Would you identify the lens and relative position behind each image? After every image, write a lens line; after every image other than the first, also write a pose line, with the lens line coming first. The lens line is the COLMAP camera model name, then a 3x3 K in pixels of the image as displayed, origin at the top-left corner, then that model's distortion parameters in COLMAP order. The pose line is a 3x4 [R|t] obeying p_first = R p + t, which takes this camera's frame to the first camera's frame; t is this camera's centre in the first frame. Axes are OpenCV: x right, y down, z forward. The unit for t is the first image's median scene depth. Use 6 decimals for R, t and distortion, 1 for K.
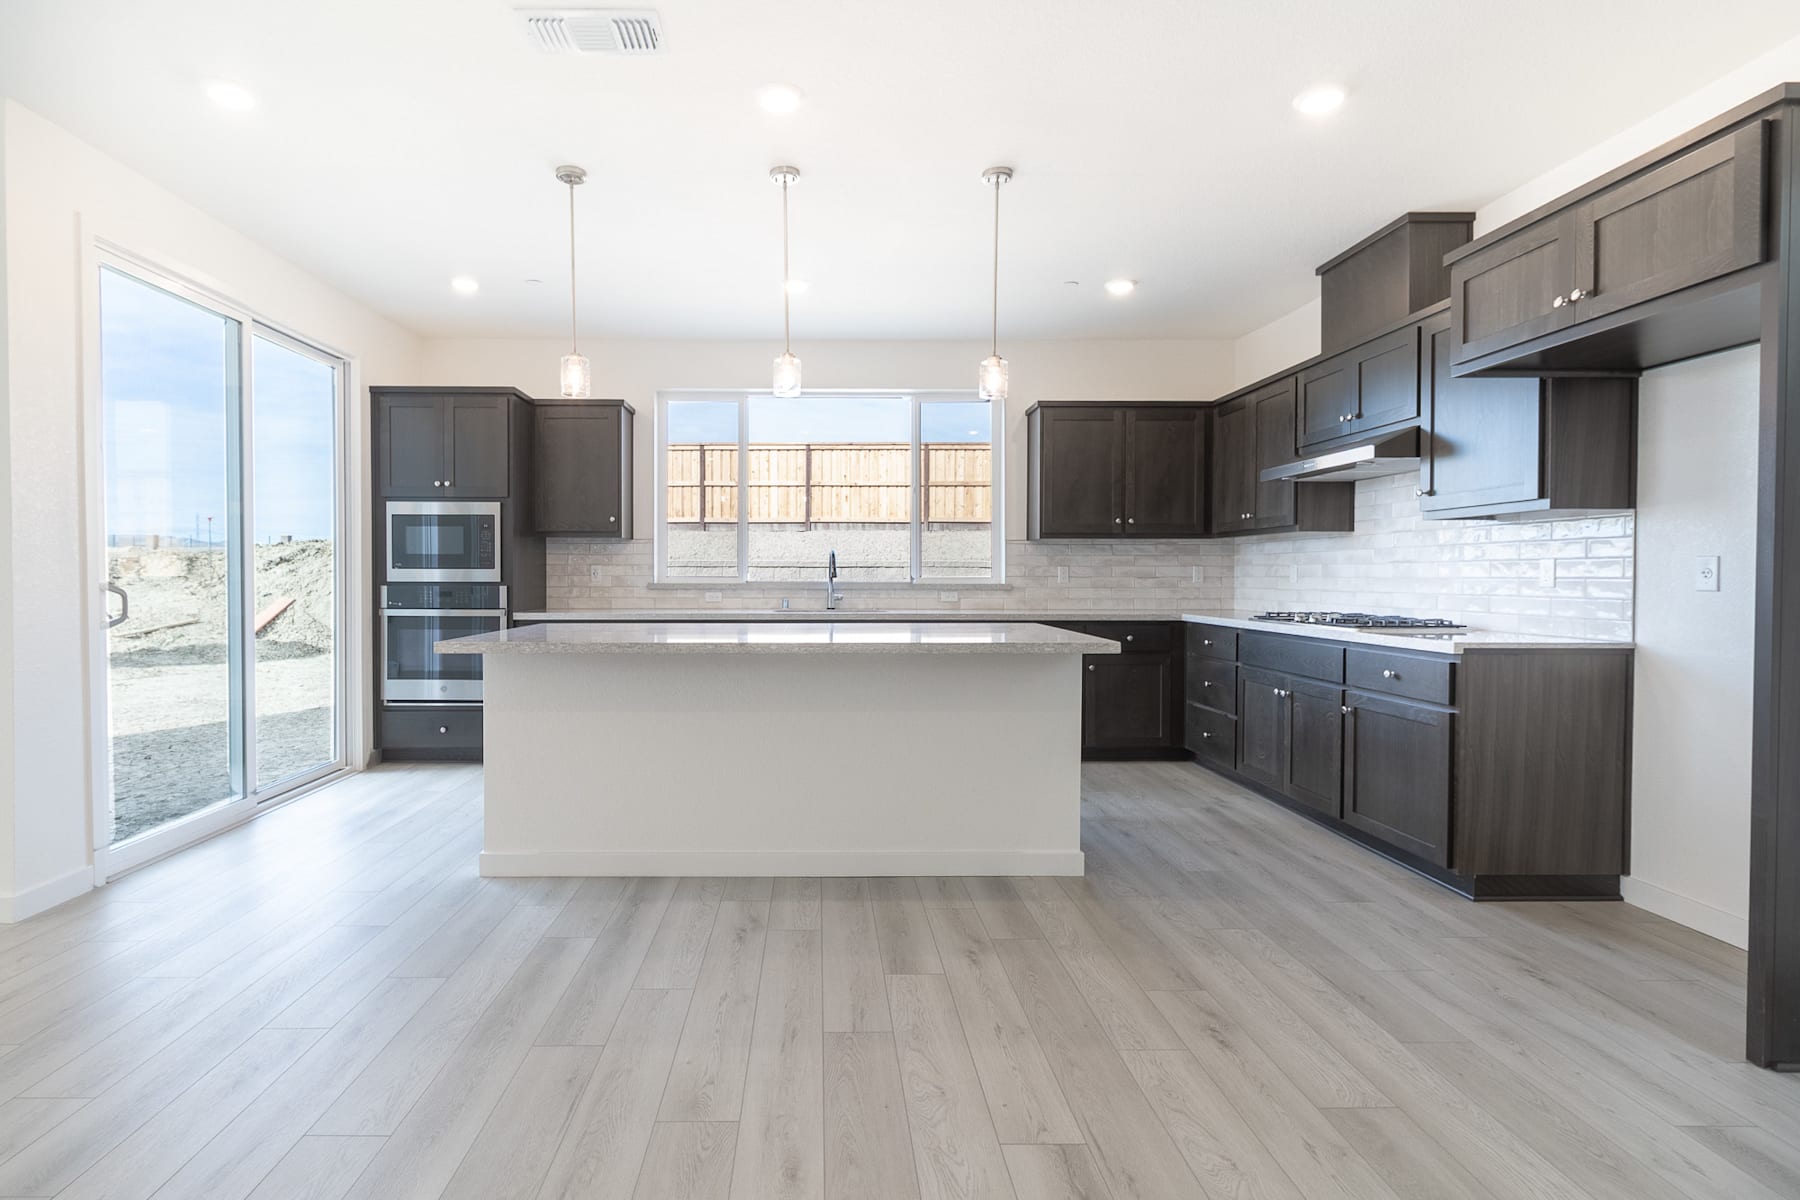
lens RADIAL K [[847.9, 0, 827.9], [0, 847.9, 590.6], [0, 0, 1]] dist [0.002377, 0.000128]
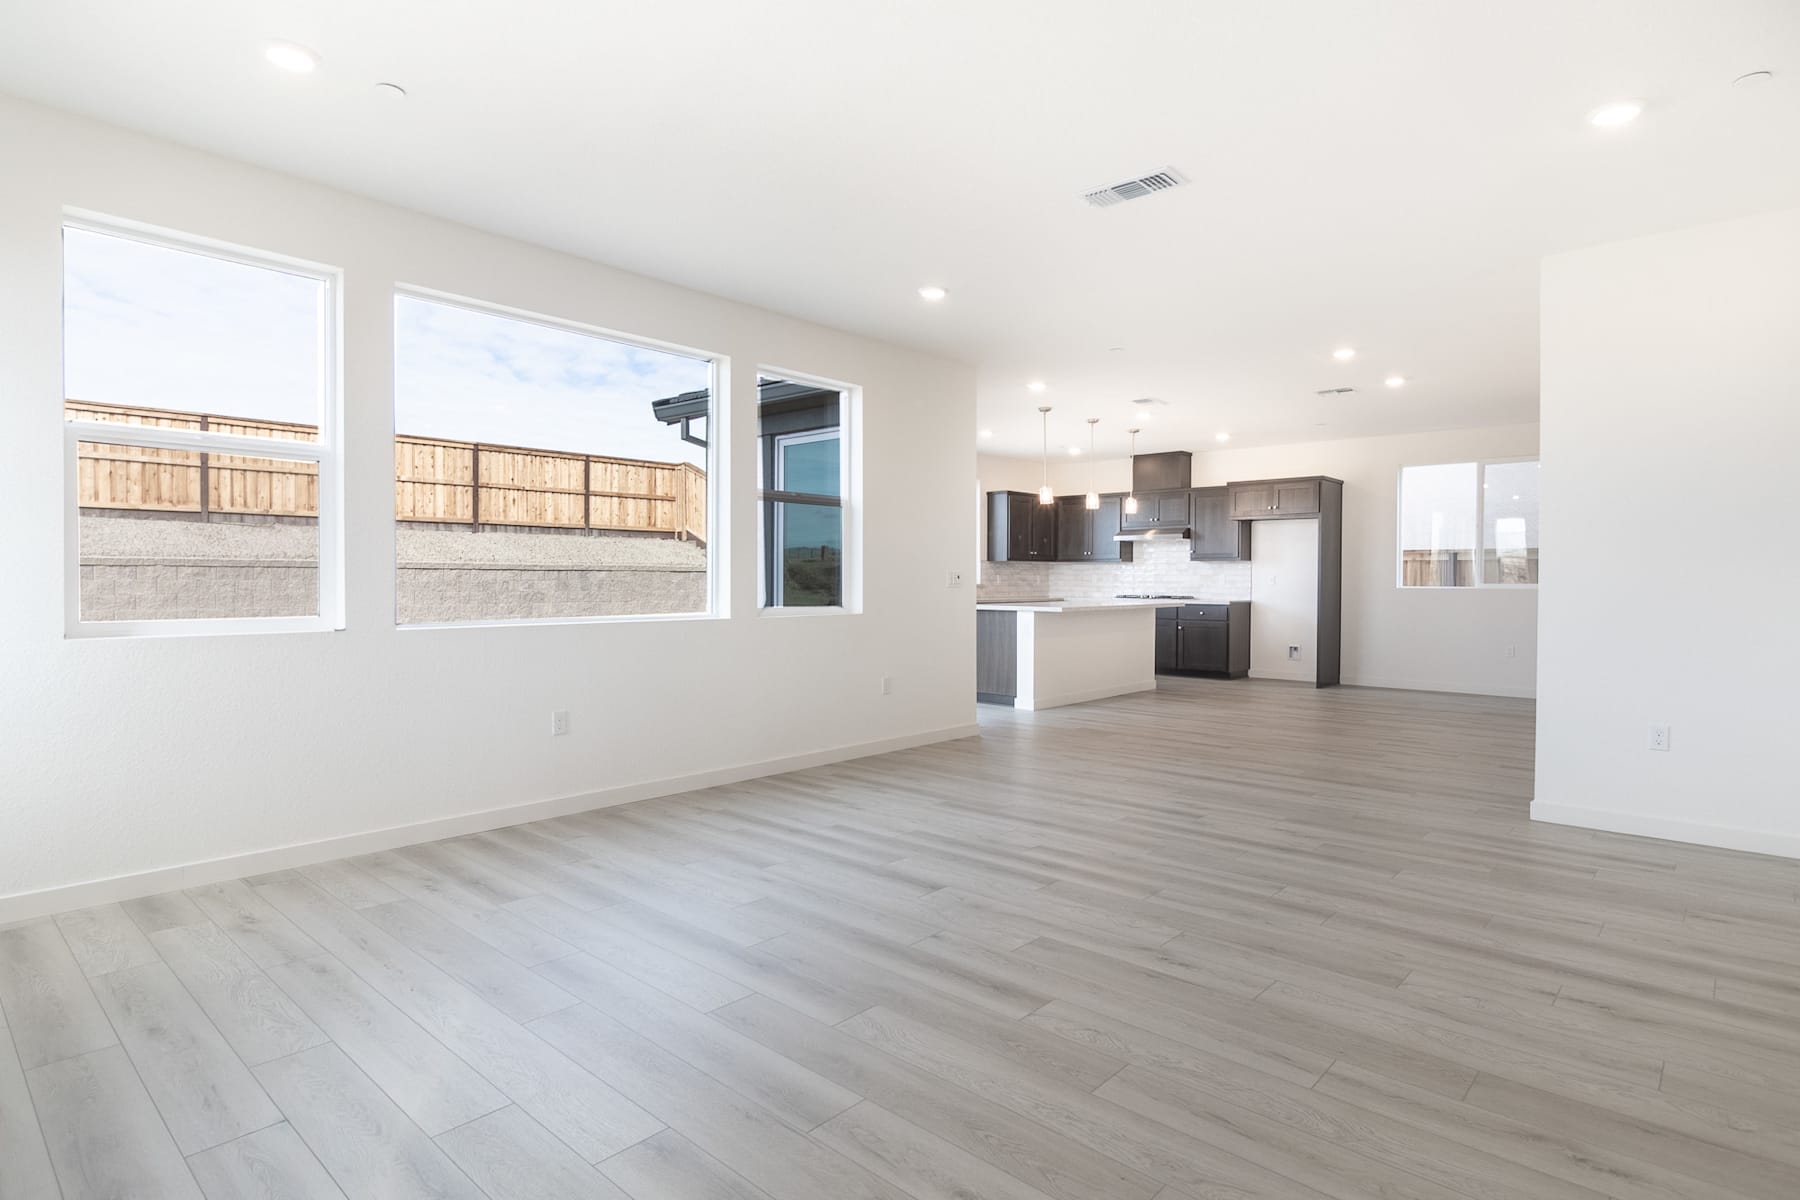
lens RADIAL K [[928.5, 0, 895.3], [0, 928.5, 581.5], [0, 0, 1]] dist [0.003322, -0.000252]
pose [[0.686718, -0.001316, 0.726923, -1.492645], [0.010477, 0.999912, -0.008087, 0.001364], [-0.726848, 0.013169, 0.686672, -0.284337]]
